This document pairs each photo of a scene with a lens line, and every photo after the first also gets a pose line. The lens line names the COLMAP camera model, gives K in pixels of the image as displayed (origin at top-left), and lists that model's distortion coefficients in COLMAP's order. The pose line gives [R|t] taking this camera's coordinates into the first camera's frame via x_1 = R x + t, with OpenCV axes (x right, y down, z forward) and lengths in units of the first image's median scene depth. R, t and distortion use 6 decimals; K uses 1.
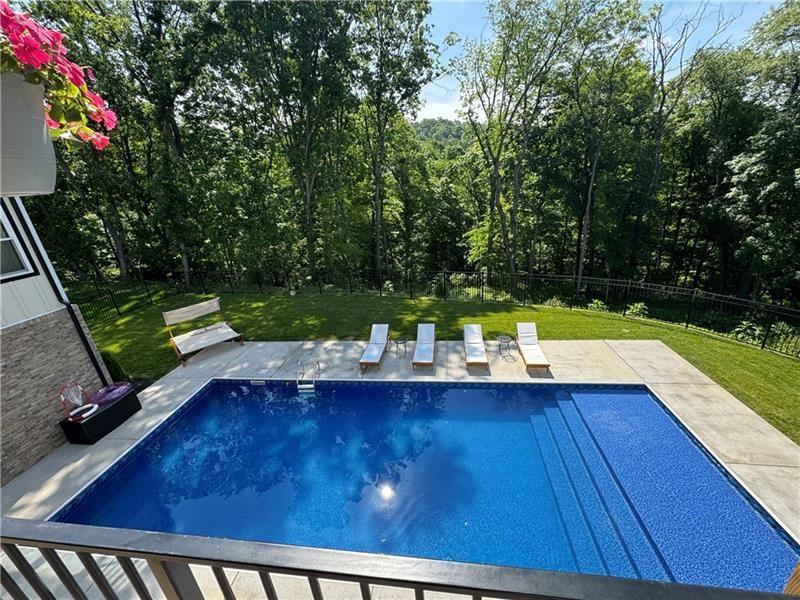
lens RADIAL K [[319.2, 0, 400.0], [0, 319.2, 300.0], [0, 0, 1]] dist [0.000110, 0.000037]
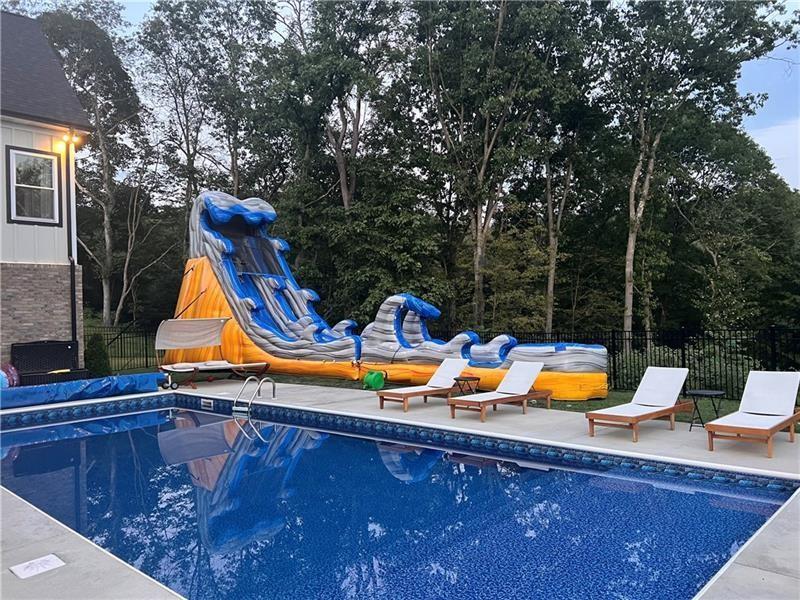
lens RADIAL K [[611.1, 0, 400.0], [0, 611.1, 300.0], [0, 0, 1]] dist [0.000957, 0.000684]
pose [[0.814410, 0.040553, -0.578872, 0.879394], [-0.233808, 0.935931, -0.263376, 0.398485], [0.531103, 0.349841, 0.771713, 0.154632]]
